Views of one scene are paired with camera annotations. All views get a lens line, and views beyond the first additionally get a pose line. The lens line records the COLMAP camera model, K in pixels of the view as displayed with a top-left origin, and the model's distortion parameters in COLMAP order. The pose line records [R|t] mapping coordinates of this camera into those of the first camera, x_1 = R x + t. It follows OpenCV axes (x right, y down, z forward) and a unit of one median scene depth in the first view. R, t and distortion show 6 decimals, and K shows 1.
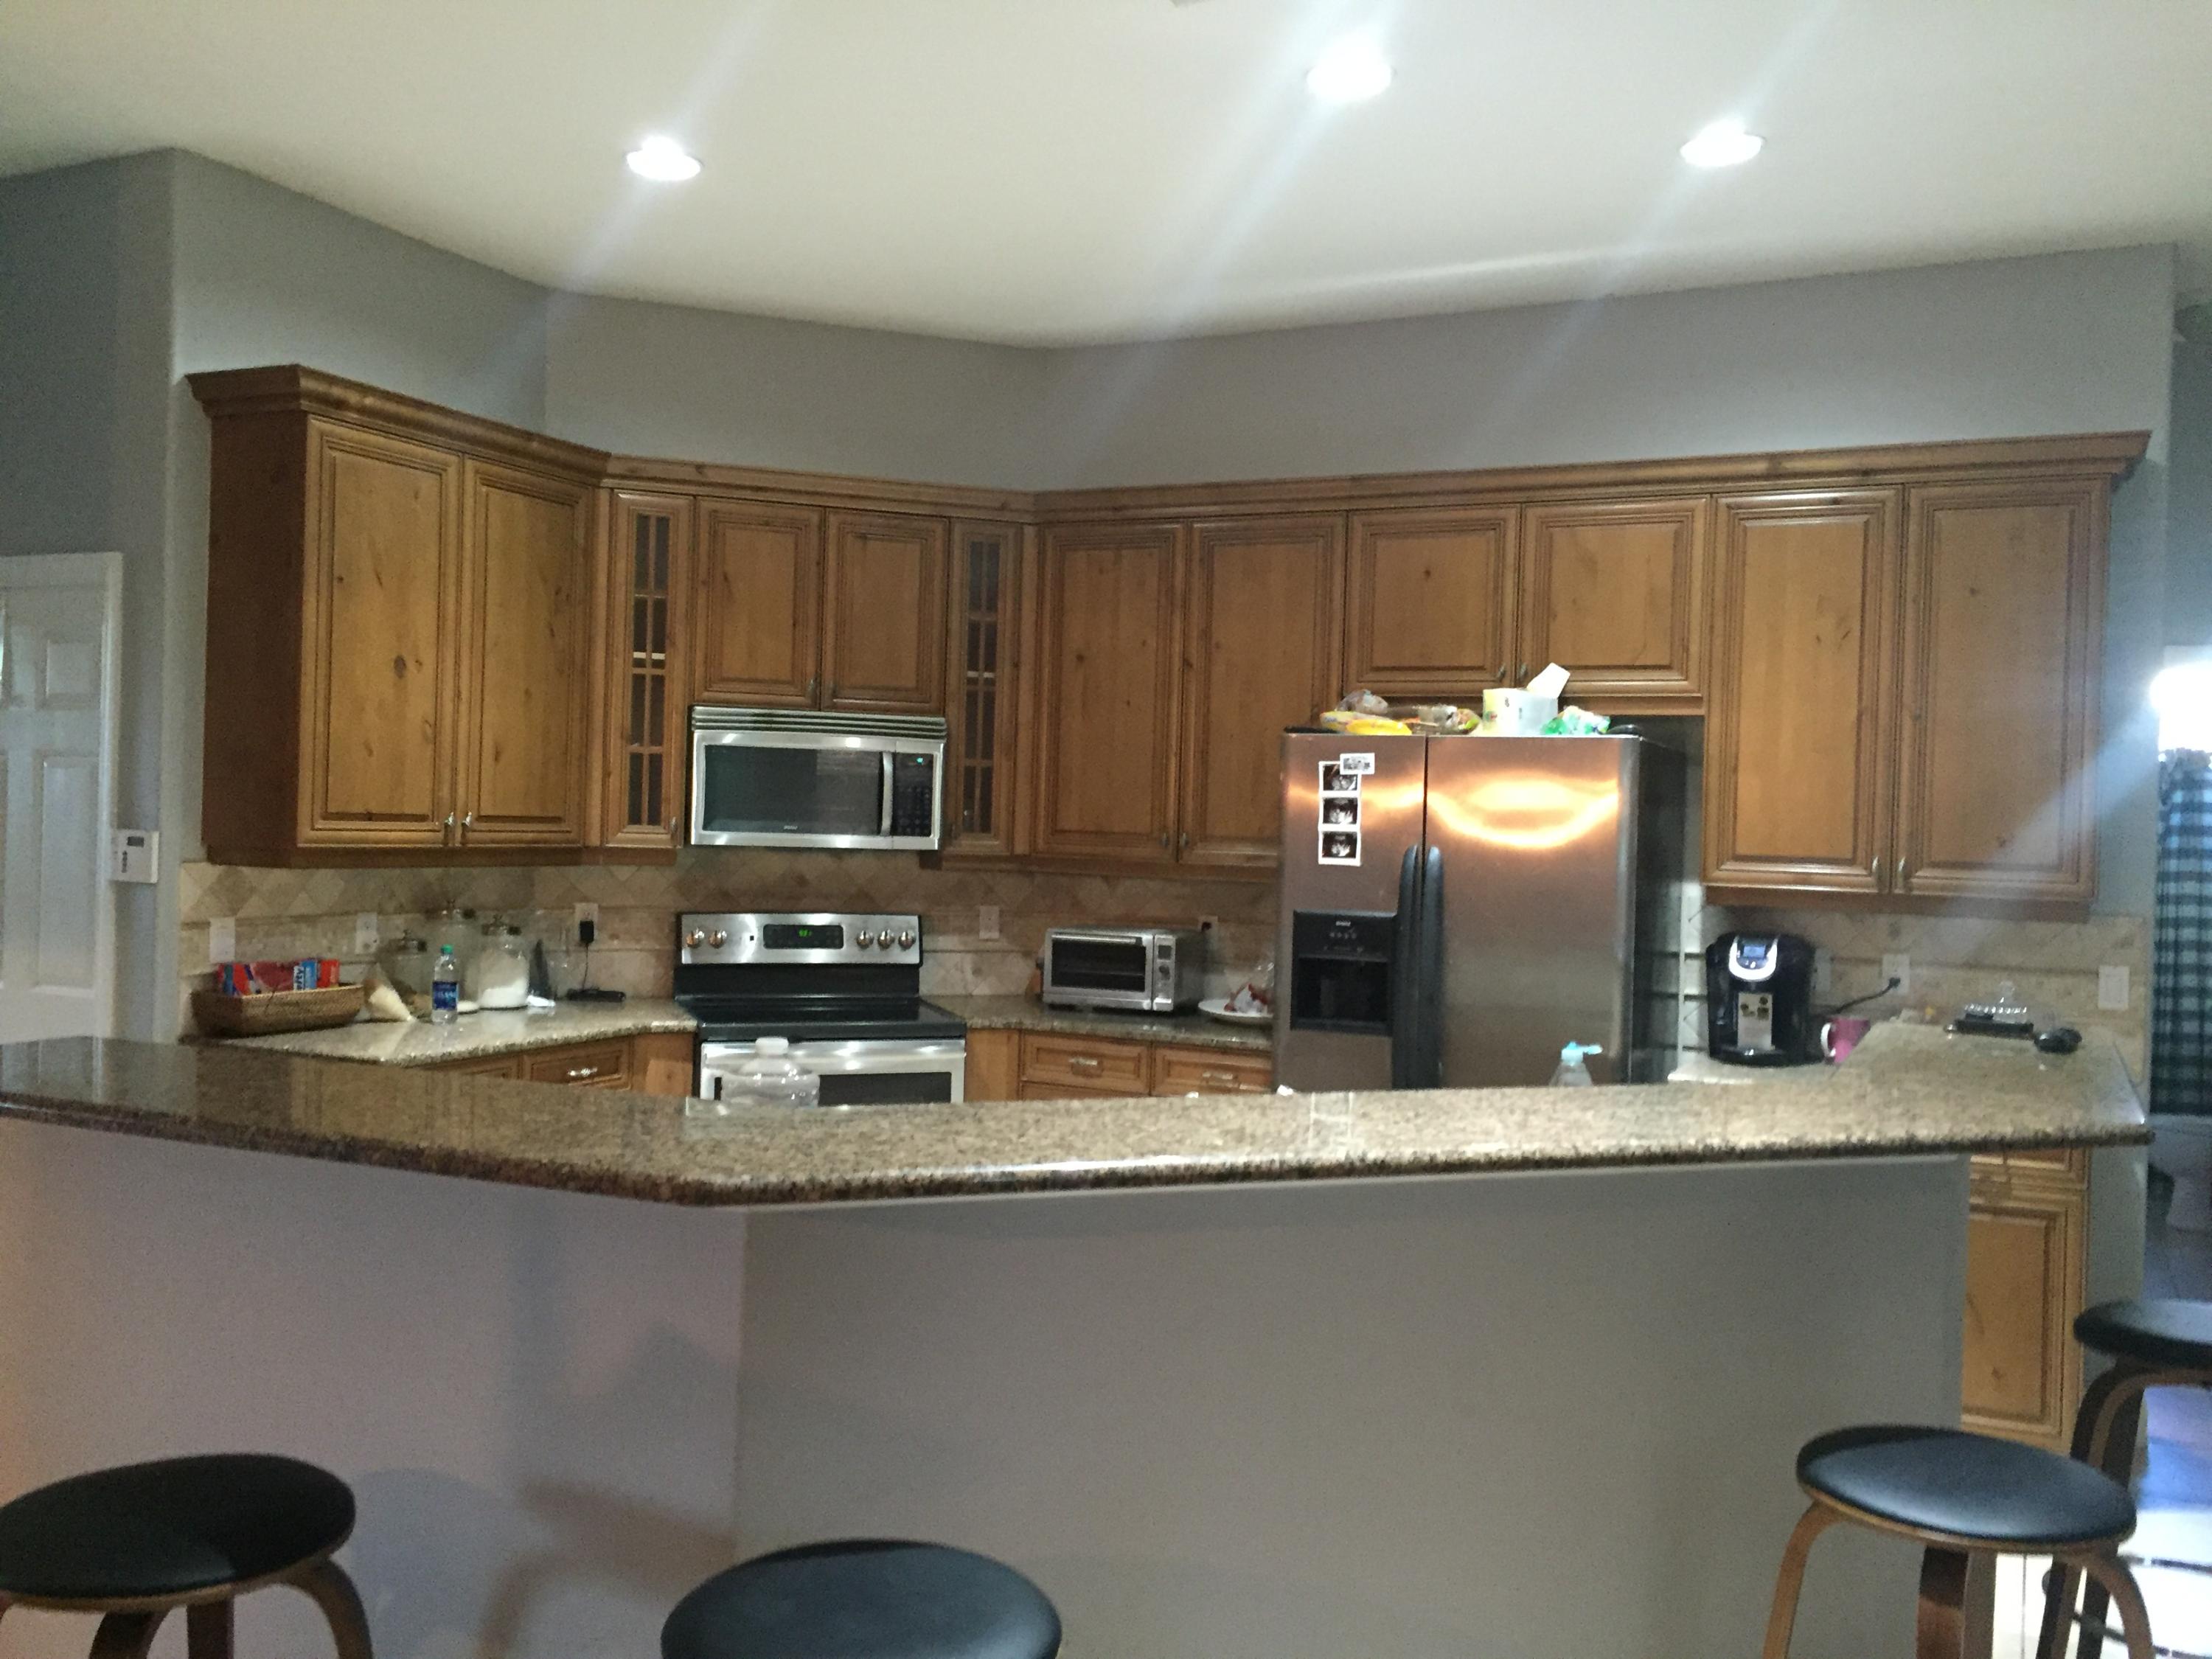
lens RADIAL K [[1893.8, 0, 1104.7], [0, 1893.8, 814.6], [0, 0, 1]] dist [0.072093, -0.099709]
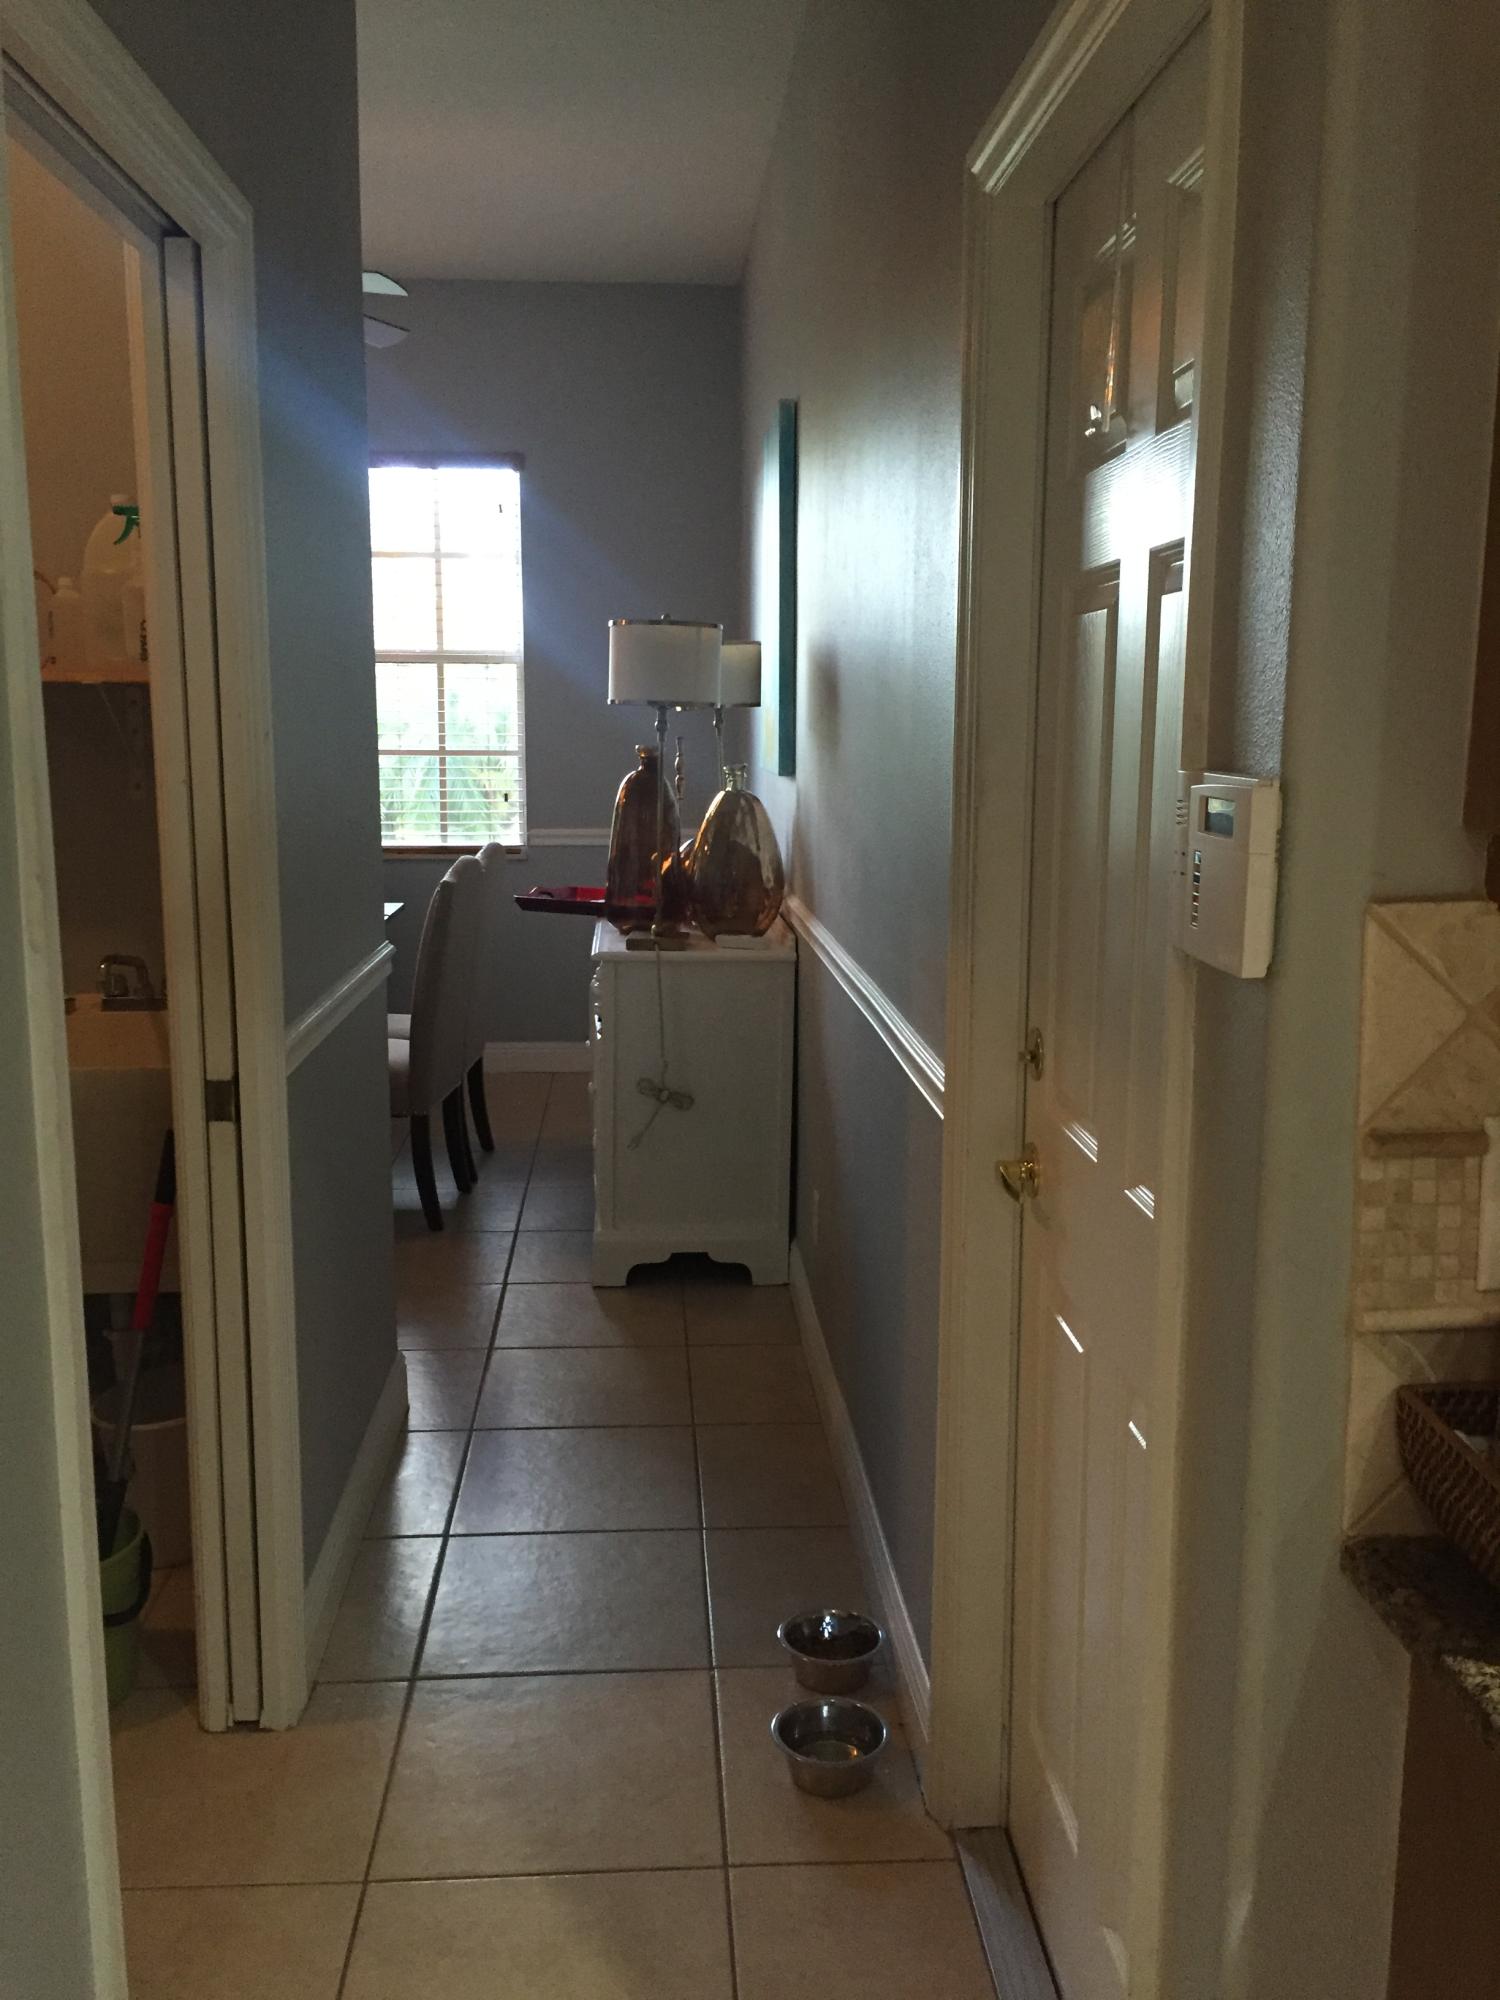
lens RADIAL K [[1712.3, 0, 753.2], [0, 1712.3, 1013.5], [0, 0, 1]] dist [0.072093, -0.099709]
pose [[0.493569, 0.121733, -0.861145, -0.289250], [0.007910, 0.989486, 0.144409, 0.005055], [0.869671, -0.078087, 0.487417, 0.730625]]
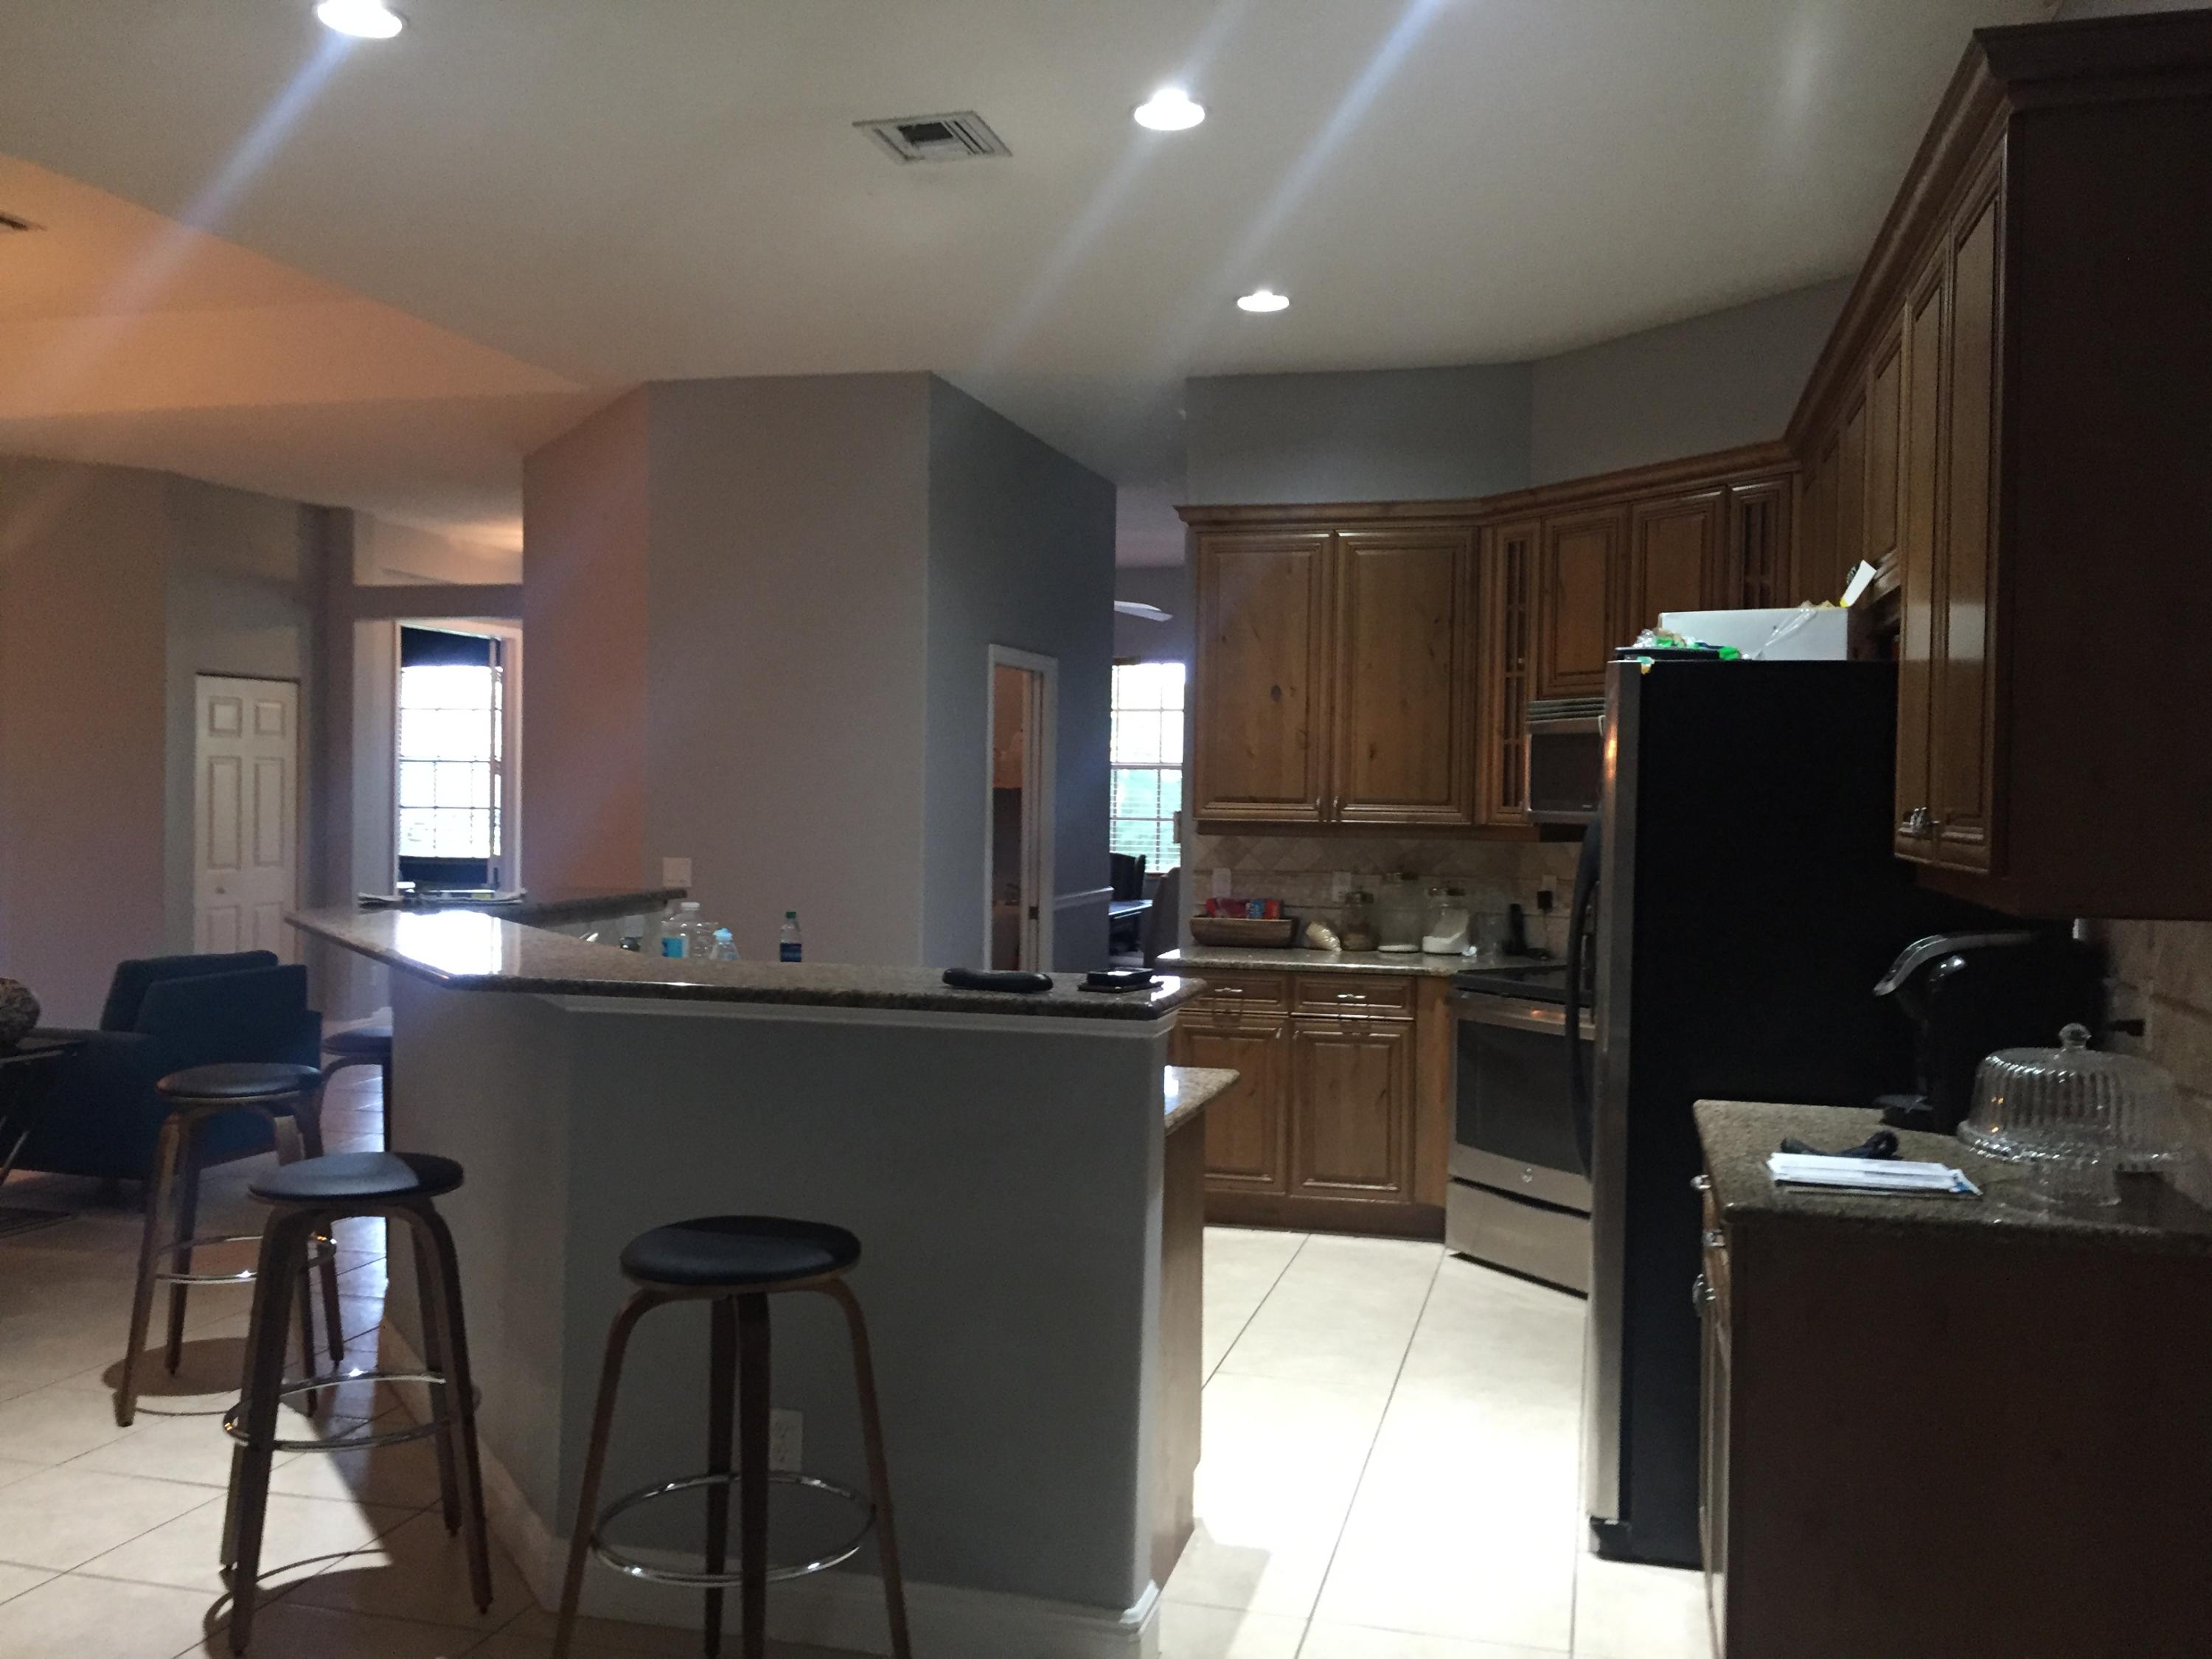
lens RADIAL K [[1893.8, 0, 1102.8], [0, 1893.8, 830.1], [0, 0, 1]] dist [0.072093, -0.099709]
pose [[0.187755, -0.009281, -0.982172, 0.918978], [-0.006937, 0.999918, -0.010775, 0.036751], [0.982191, 0.008837, 0.187675, 0.572014]]
